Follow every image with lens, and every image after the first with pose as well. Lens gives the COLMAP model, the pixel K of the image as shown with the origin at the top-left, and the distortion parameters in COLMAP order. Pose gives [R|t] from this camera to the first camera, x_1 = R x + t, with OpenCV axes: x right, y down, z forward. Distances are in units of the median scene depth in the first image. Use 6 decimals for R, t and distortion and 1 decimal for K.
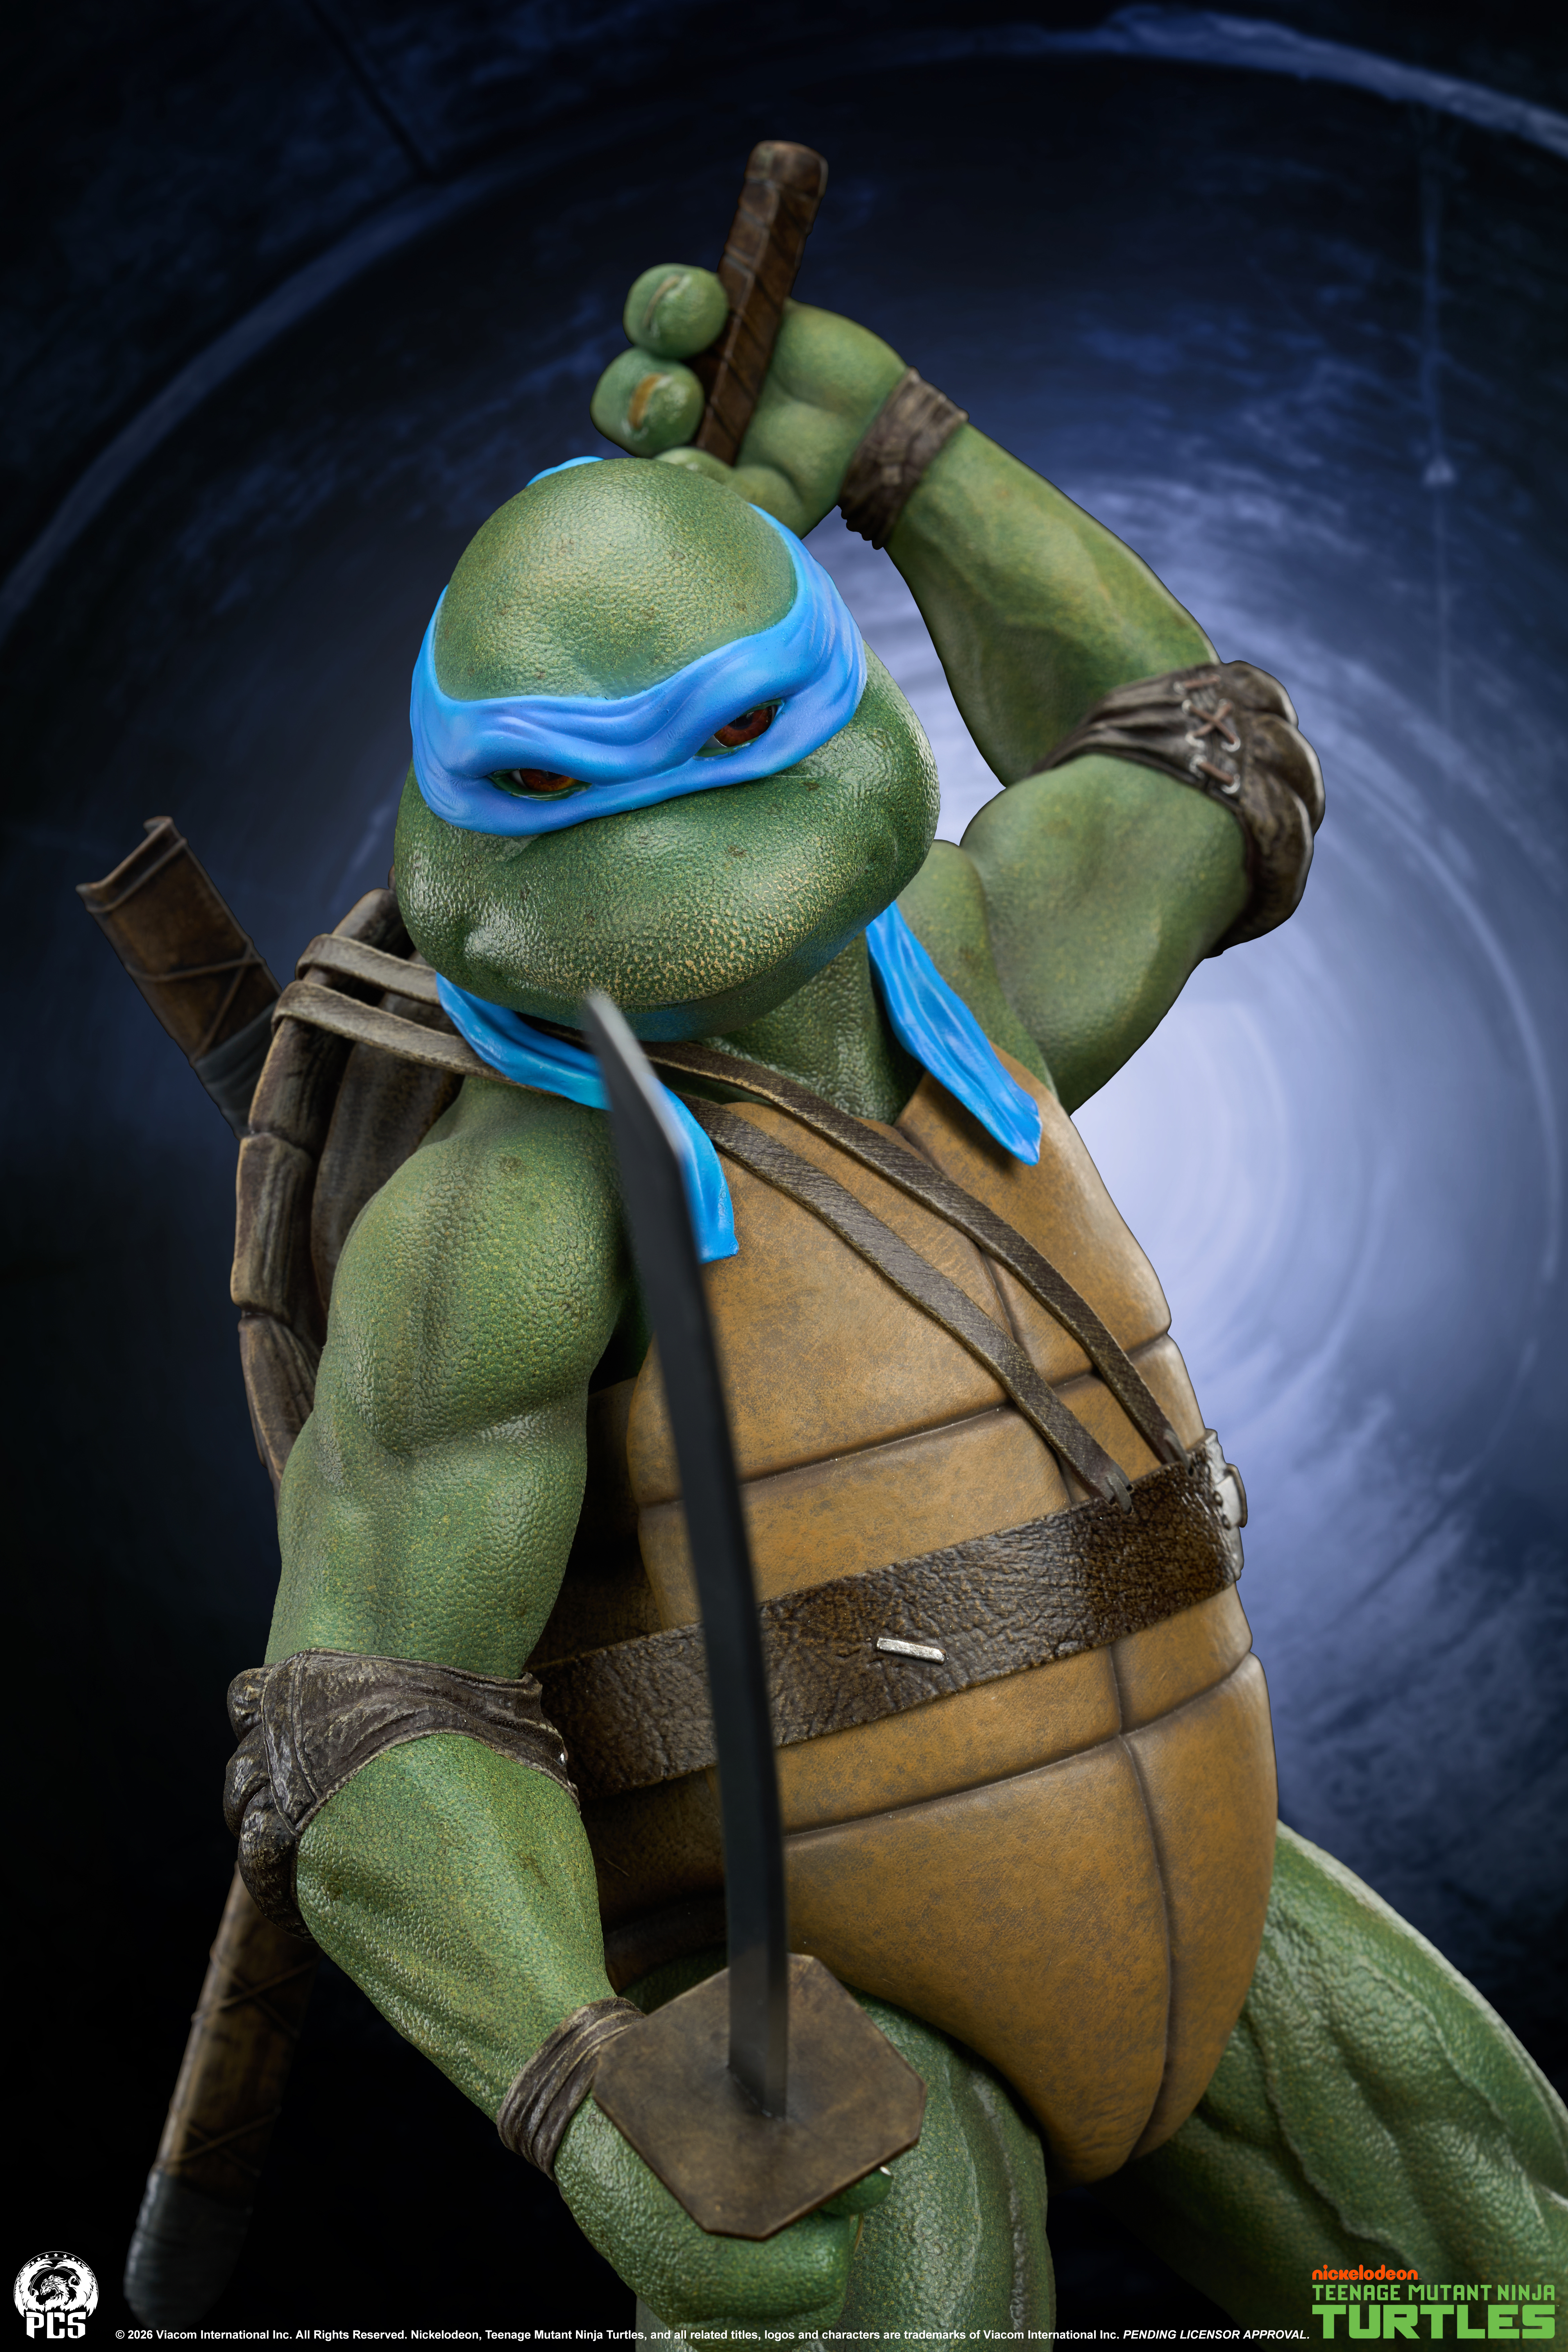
lens RADIAL K [[6875.4, 0, 784.0], [0, 6875.4, 1176.0], [0, 0, 1]] dist [-0.143536, -1.658565]
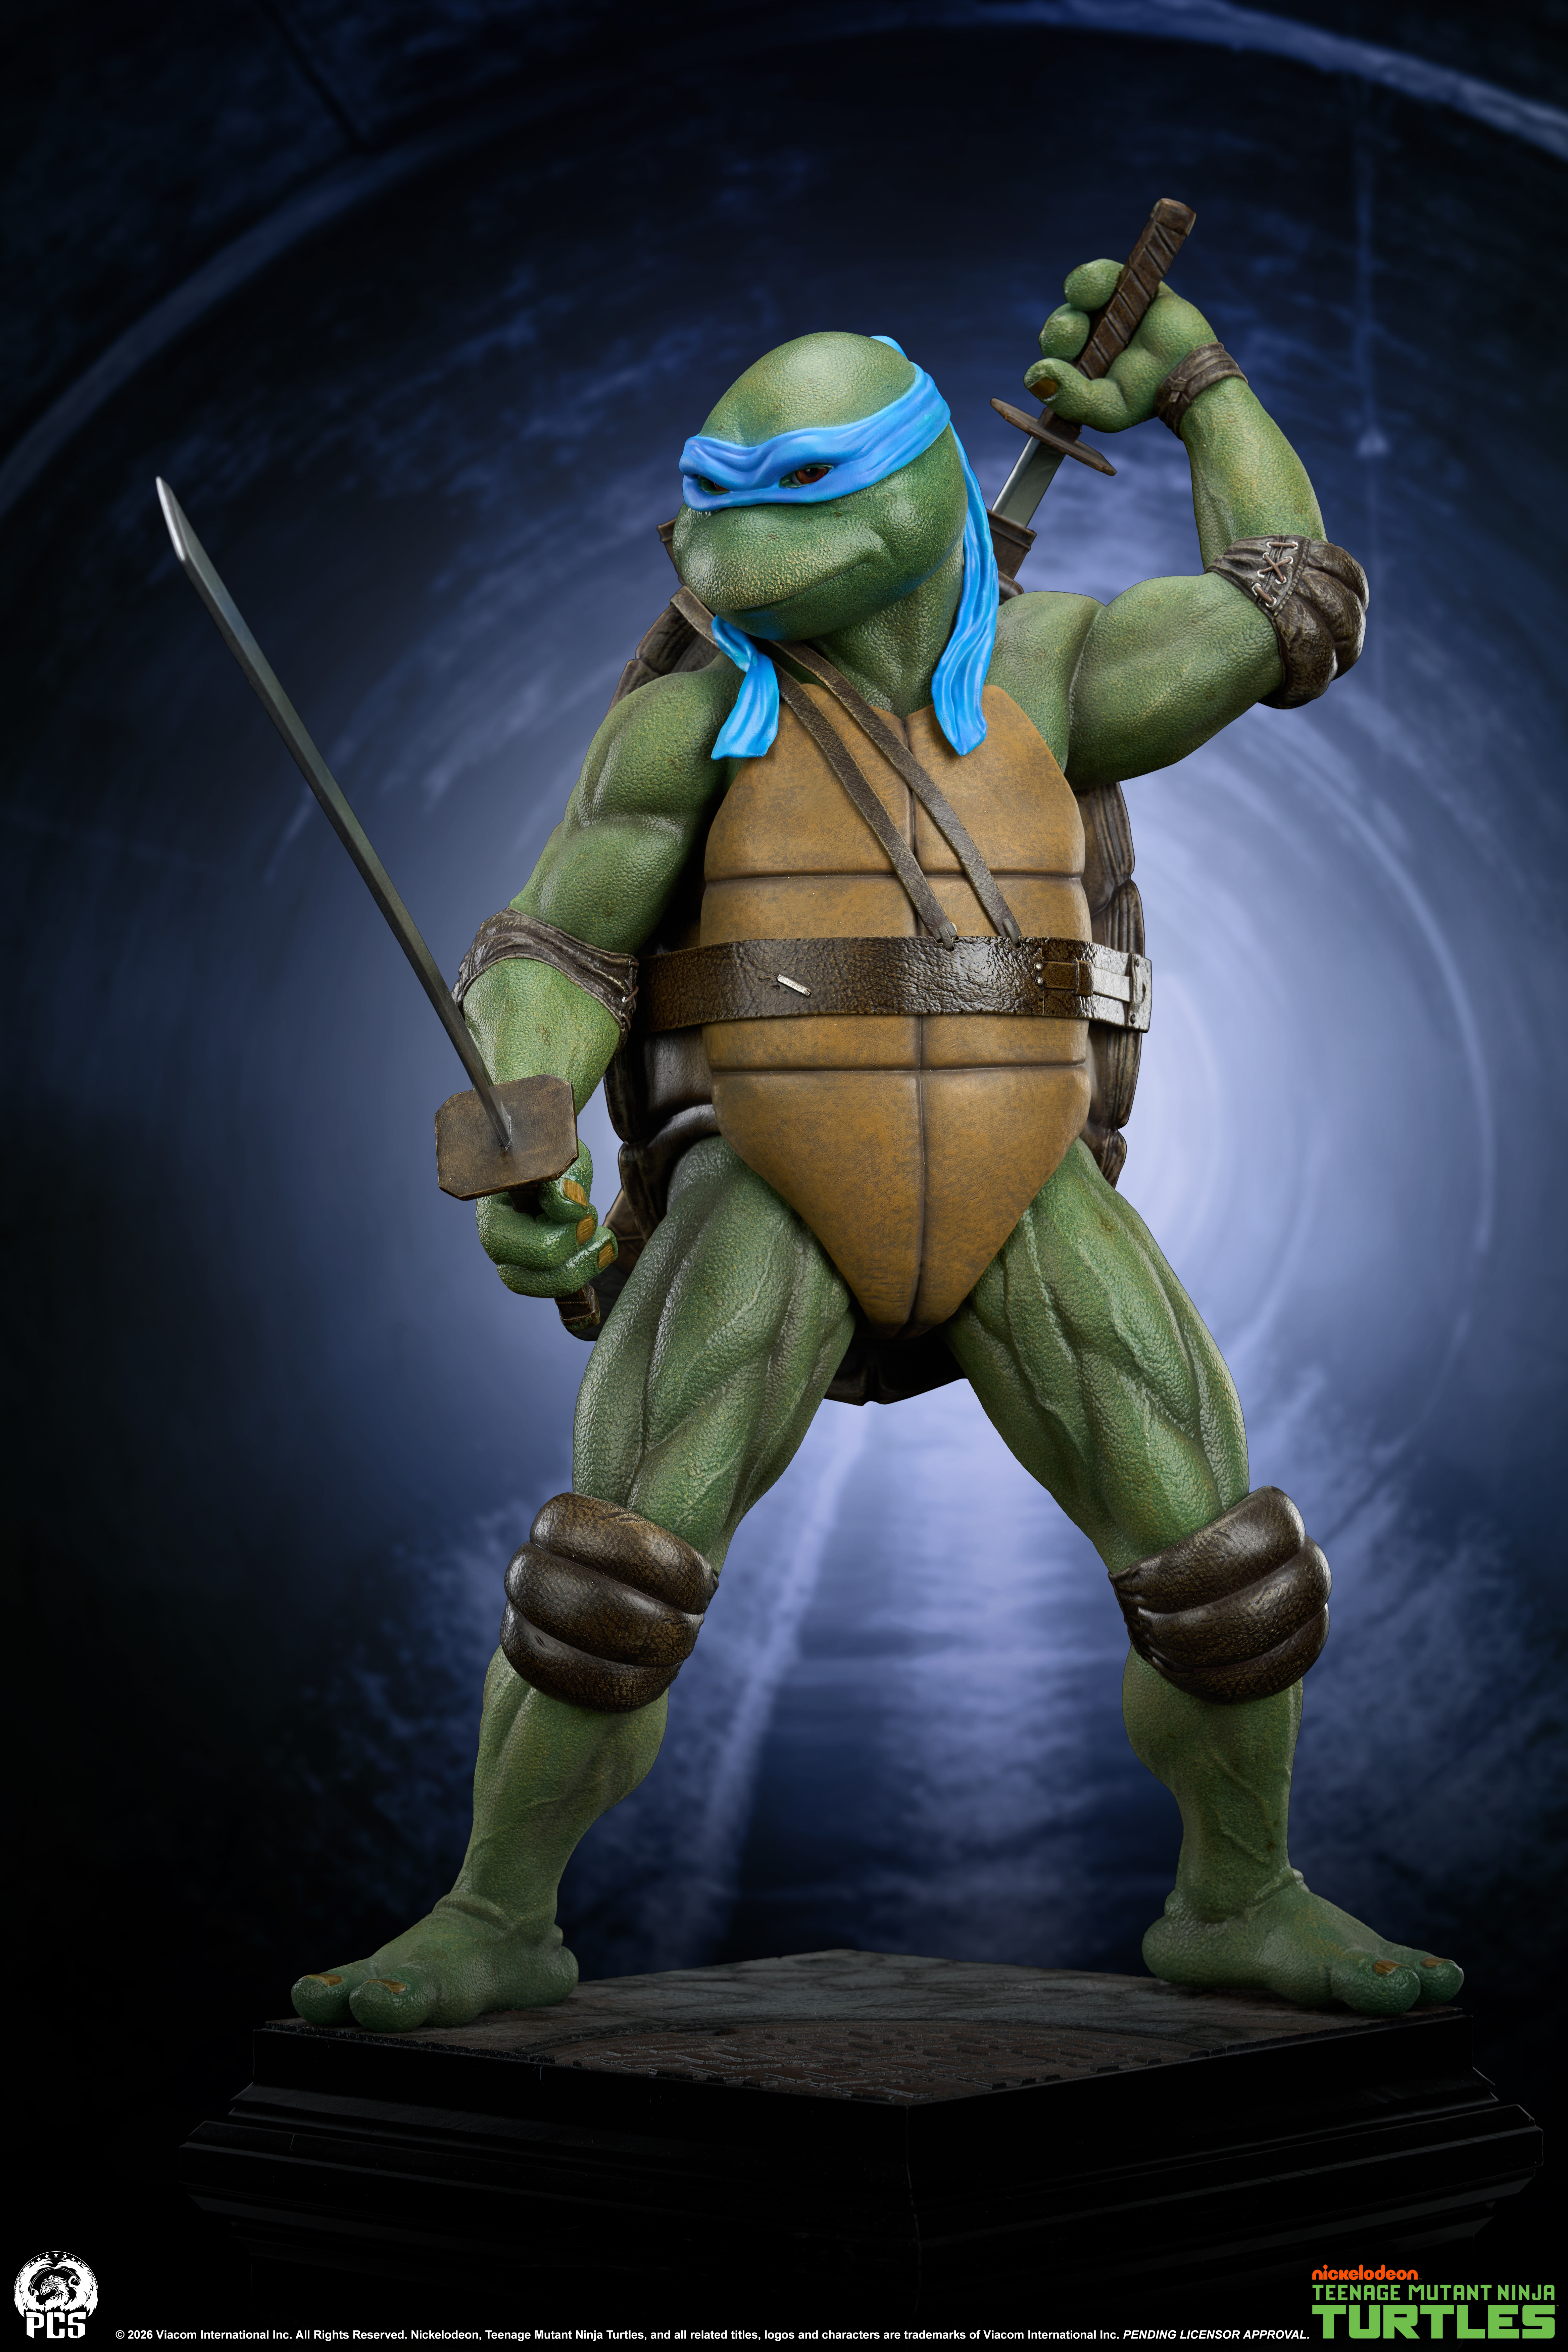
lens RADIAL K [[6446.3, 0, 784.0], [0, 6446.3, 1176.0], [0, 0, 1]] dist [-0.167774, -0.520885]
pose [[0.827128, 0.236027, -0.510049, 0.898780], [-0.236641, 0.969430, 0.064855, 0.006977], [0.509765, 0.067055, 0.857697, -0.474277]]
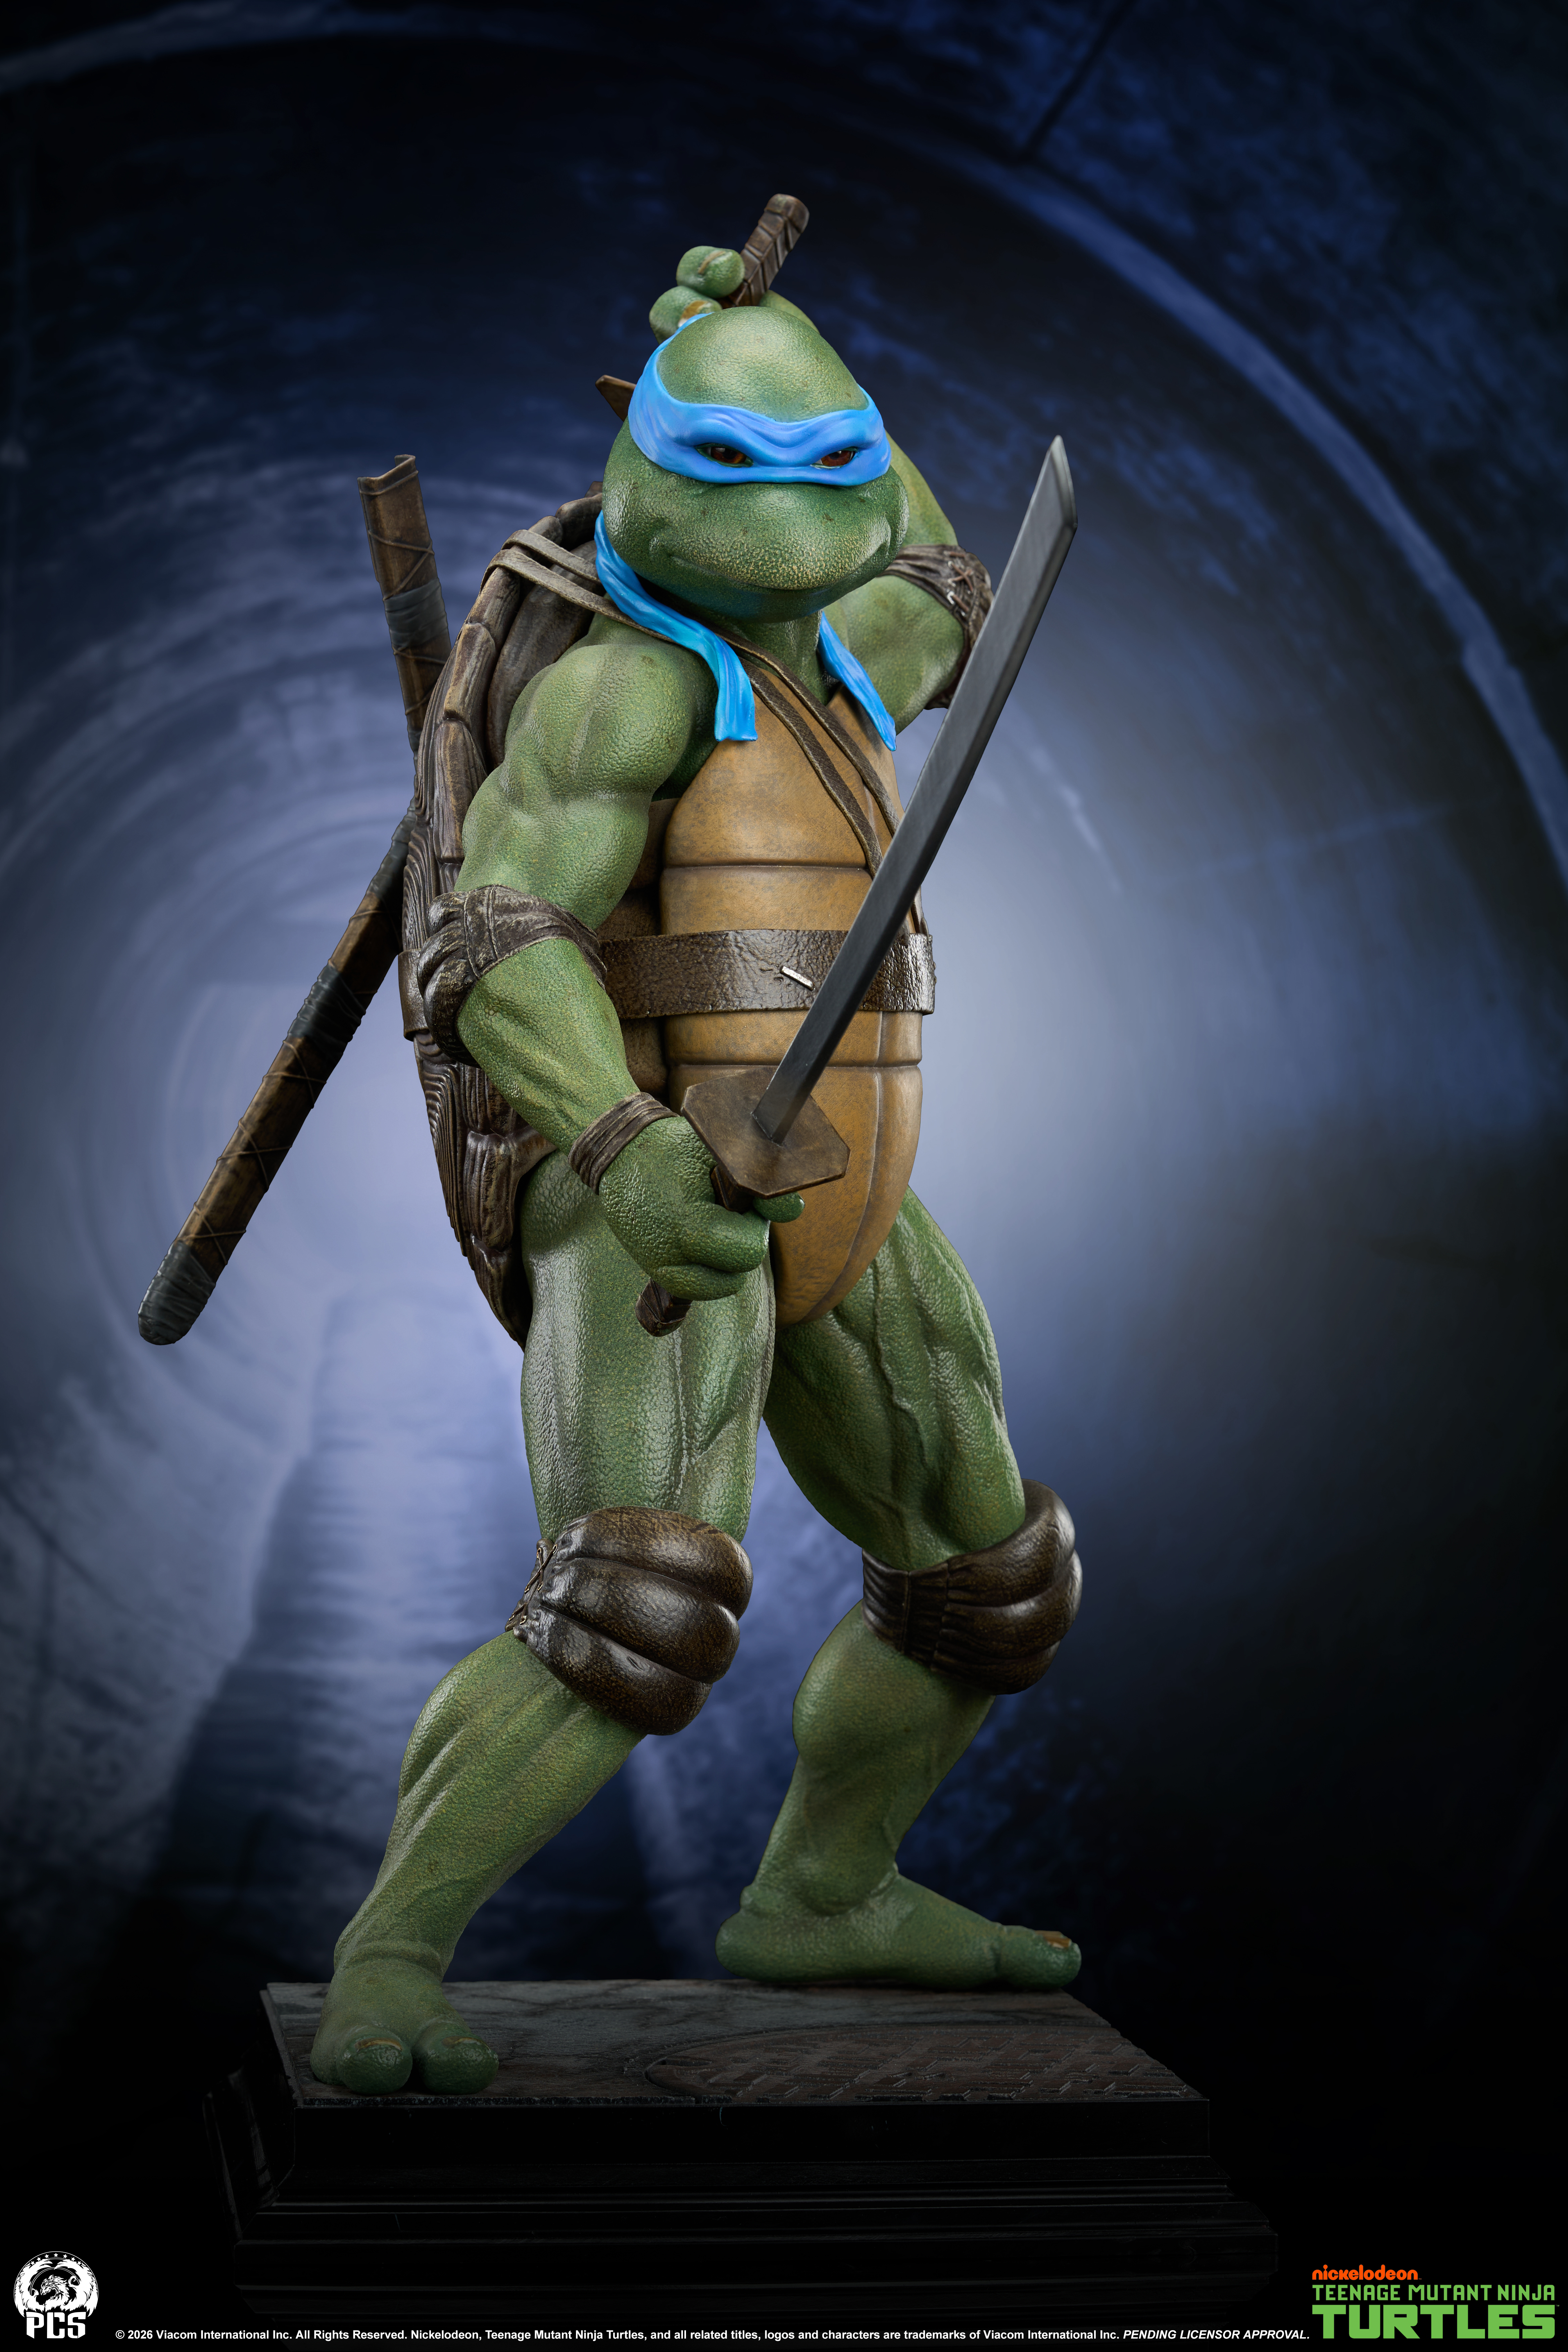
lens RADIAL K [[6446.3, 0, 784.0], [0, 6446.3, 1176.0], [0, 0, 1]] dist [-0.167774, -0.520885]
pose [[0.935023, 0.244445, 0.256862, -0.399825], [-0.217948, 0.967602, -0.127458, 0.330413], [-0.279696, 0.063193, 0.958007, -0.601307]]
